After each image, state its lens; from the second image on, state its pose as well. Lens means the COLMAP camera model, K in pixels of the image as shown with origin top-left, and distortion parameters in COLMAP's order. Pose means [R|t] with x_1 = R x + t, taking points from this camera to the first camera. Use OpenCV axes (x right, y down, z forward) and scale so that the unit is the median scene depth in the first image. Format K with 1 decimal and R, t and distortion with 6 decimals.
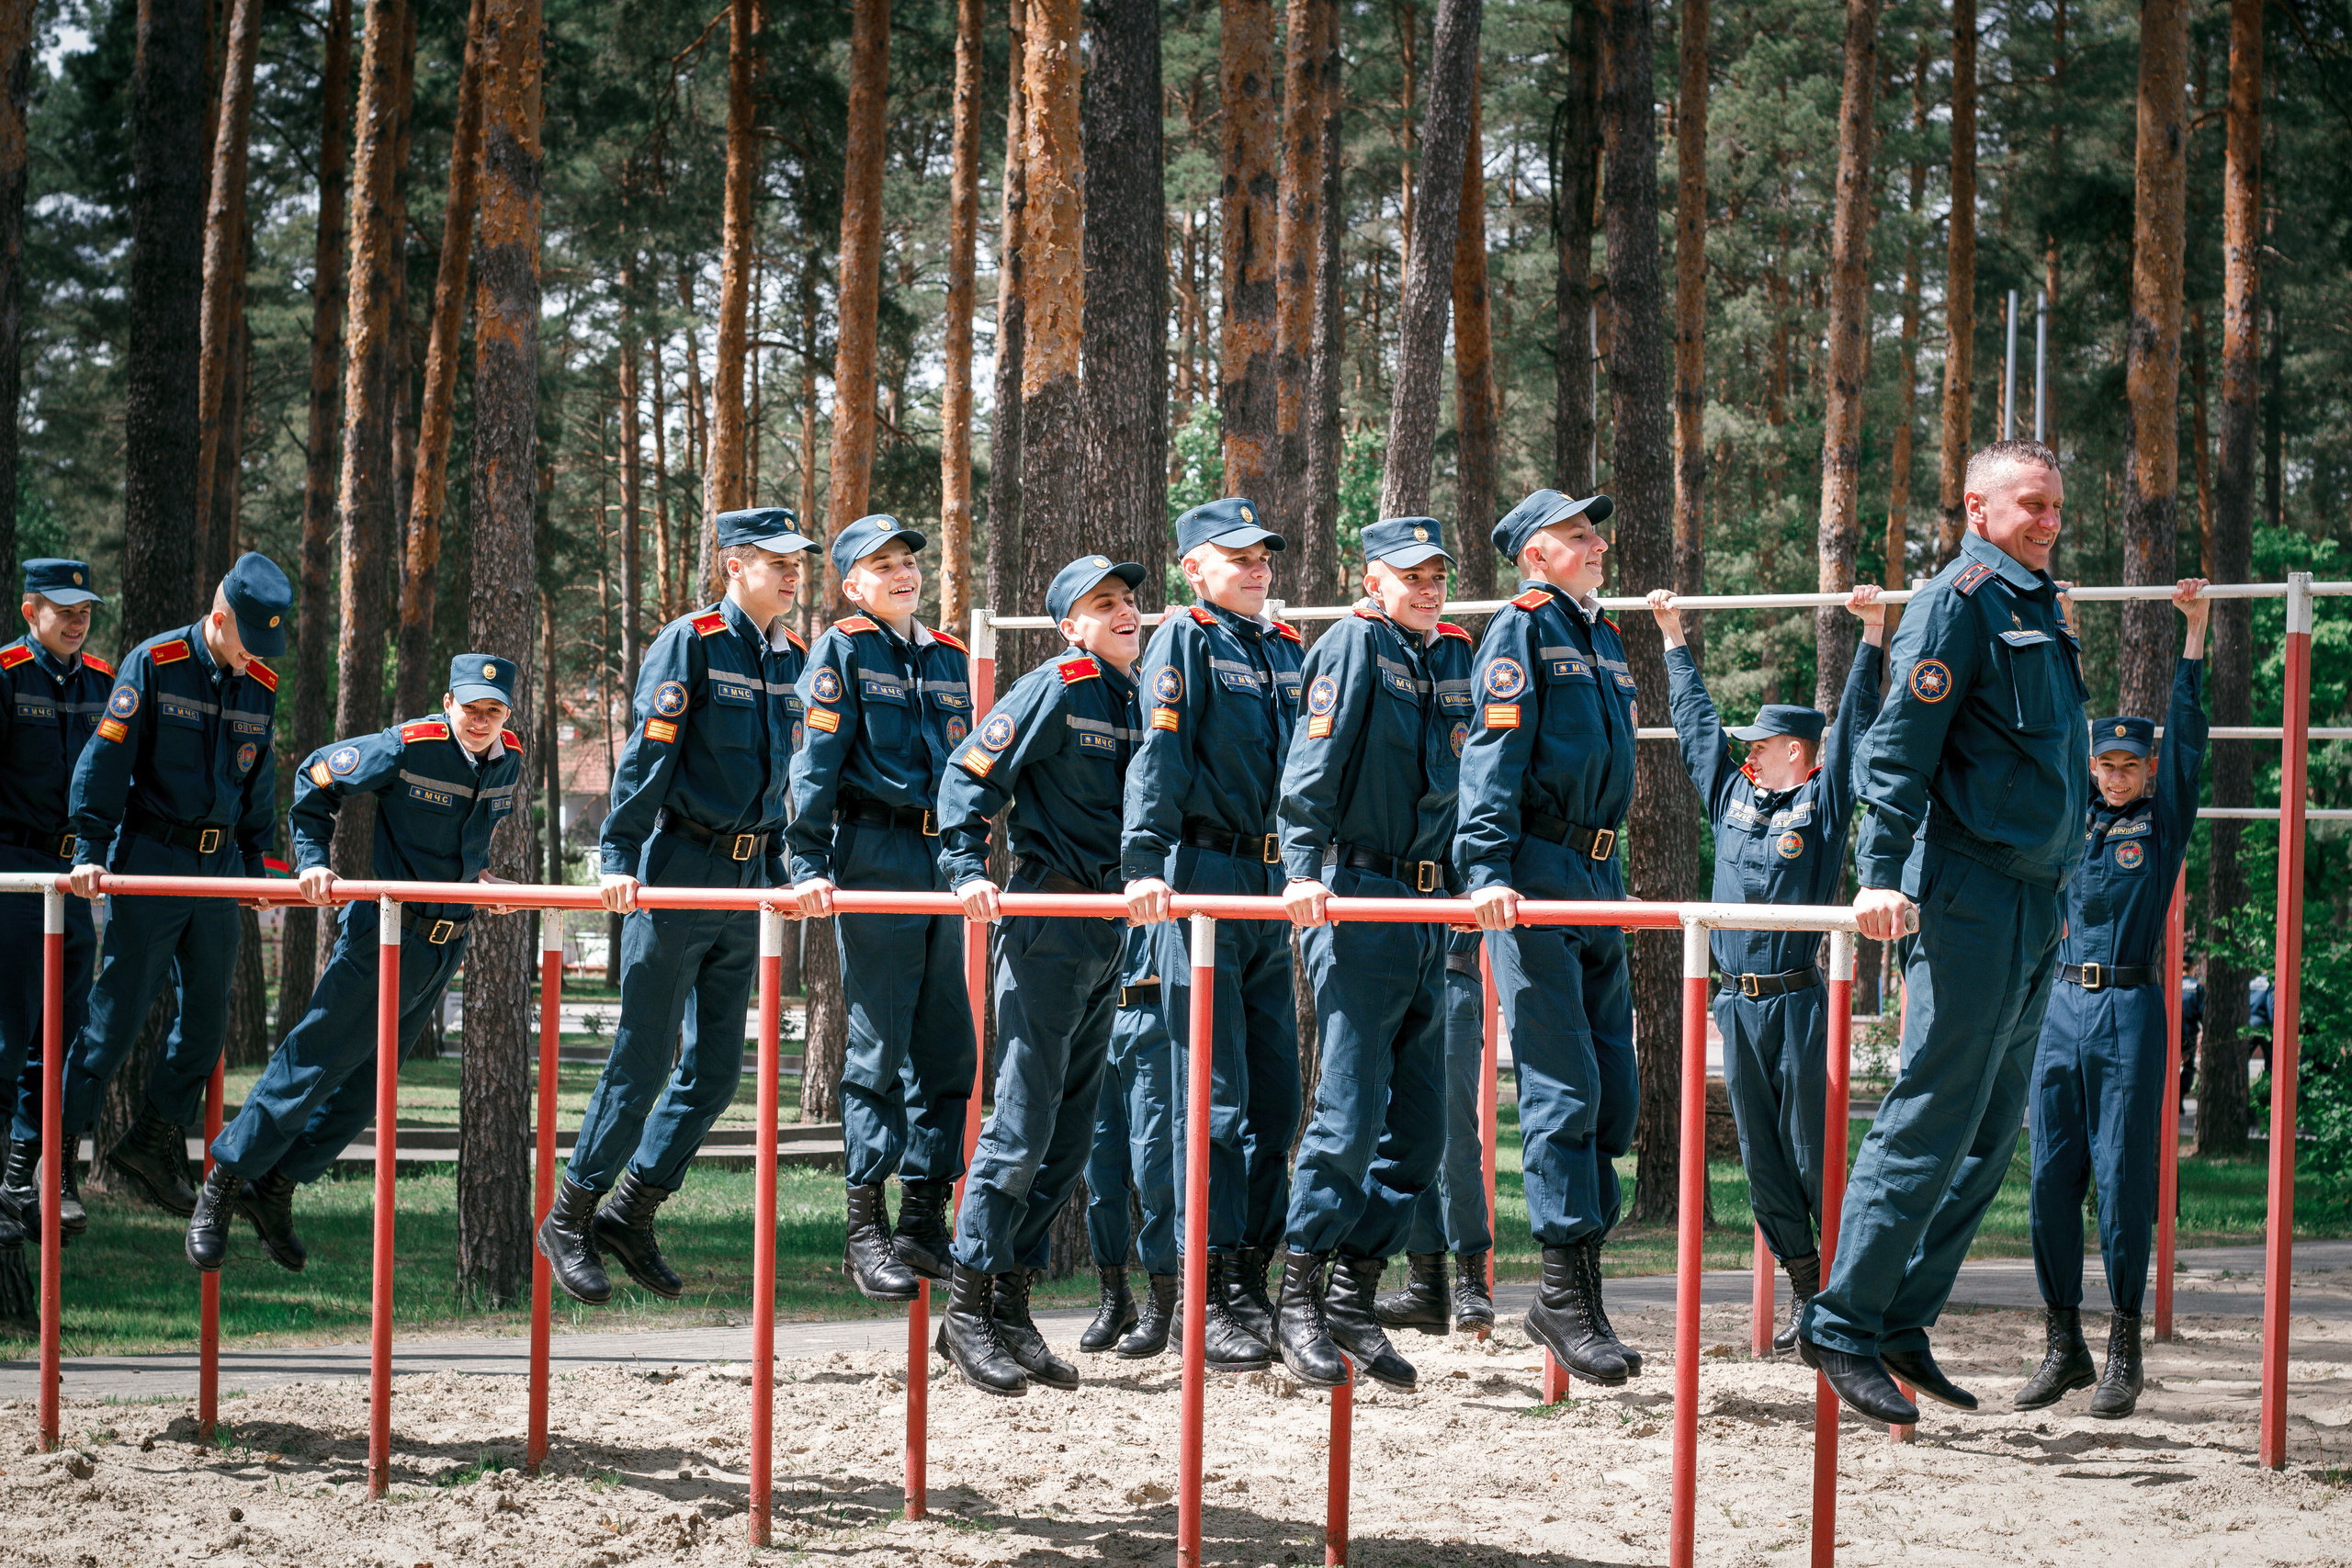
lens RADIAL K [[5423.8, 0, 1176.2], [0, 5423.8, 895.7], [0, 0, 1]] dist [-0.085987, -0.104810]
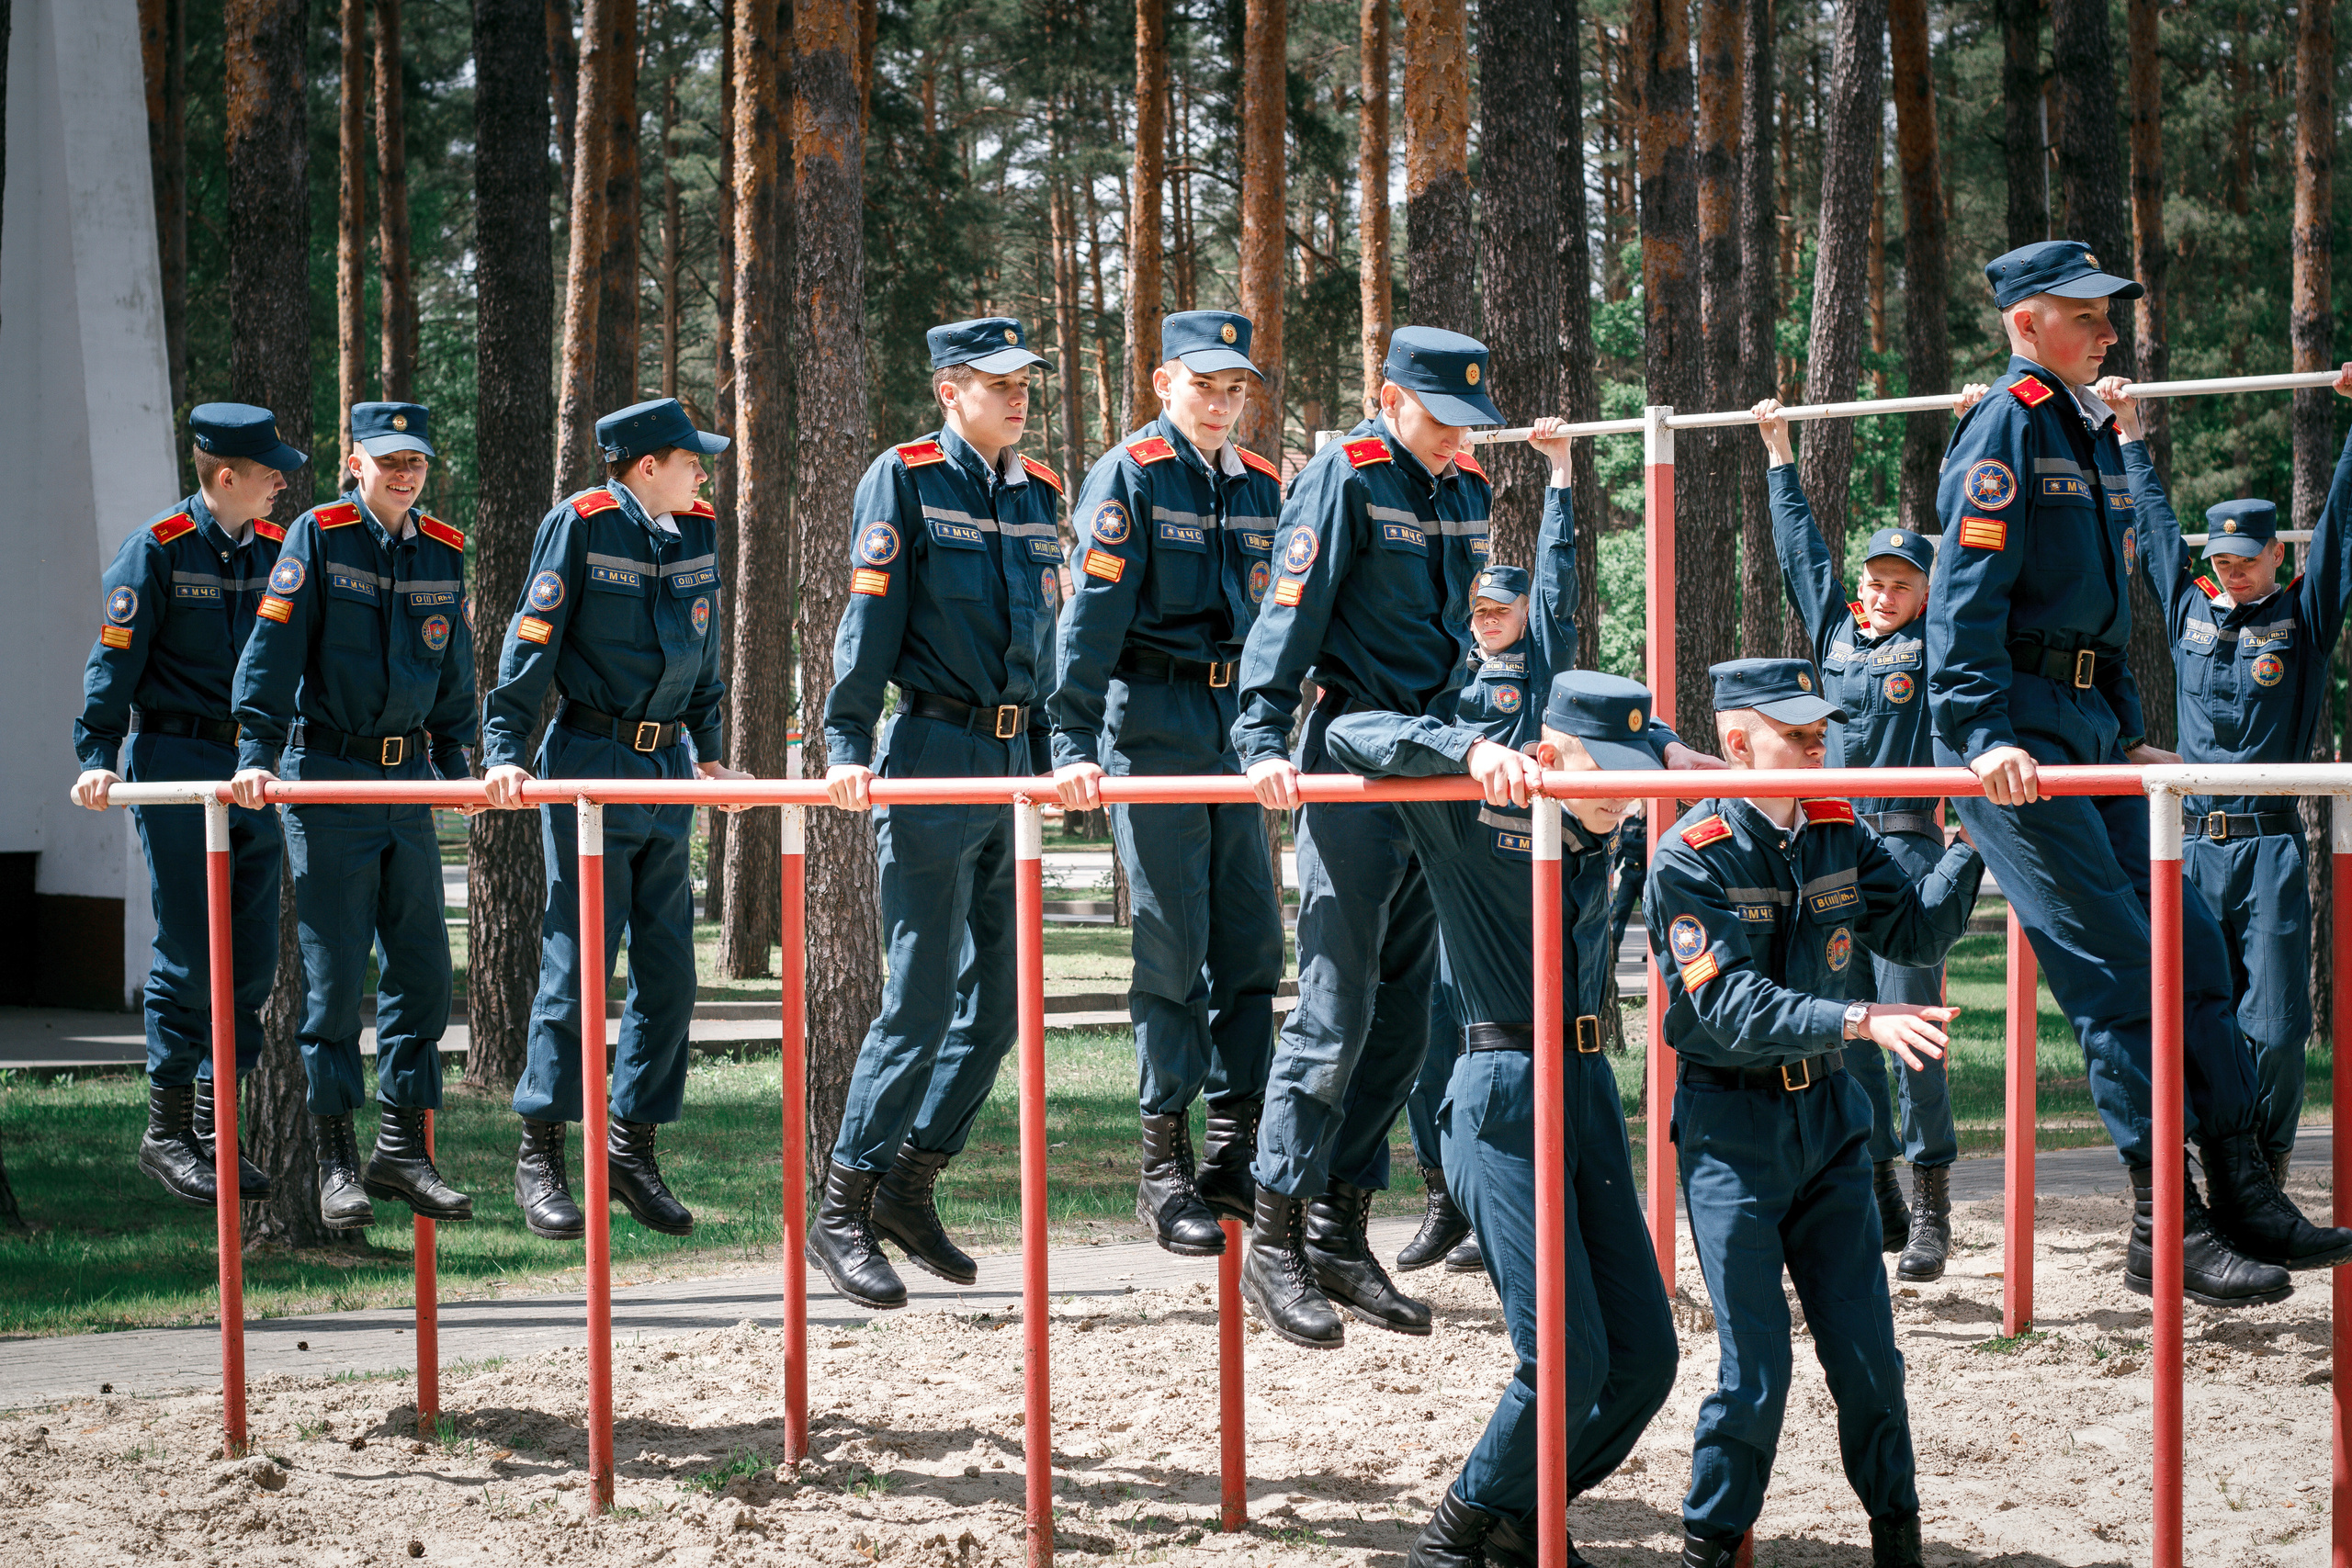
lens RADIAL K [[5423.8, 0, 1176.2], [0, 5423.8, 895.7], [0, 0, 1]] dist [-0.085987, -0.104810]
pose [[0.995680, -0.031141, -0.087469, 0.016307], [0.033836, 0.998992, 0.029501, -0.005780], [0.086462, -0.032333, 0.995730, 0.156887]]
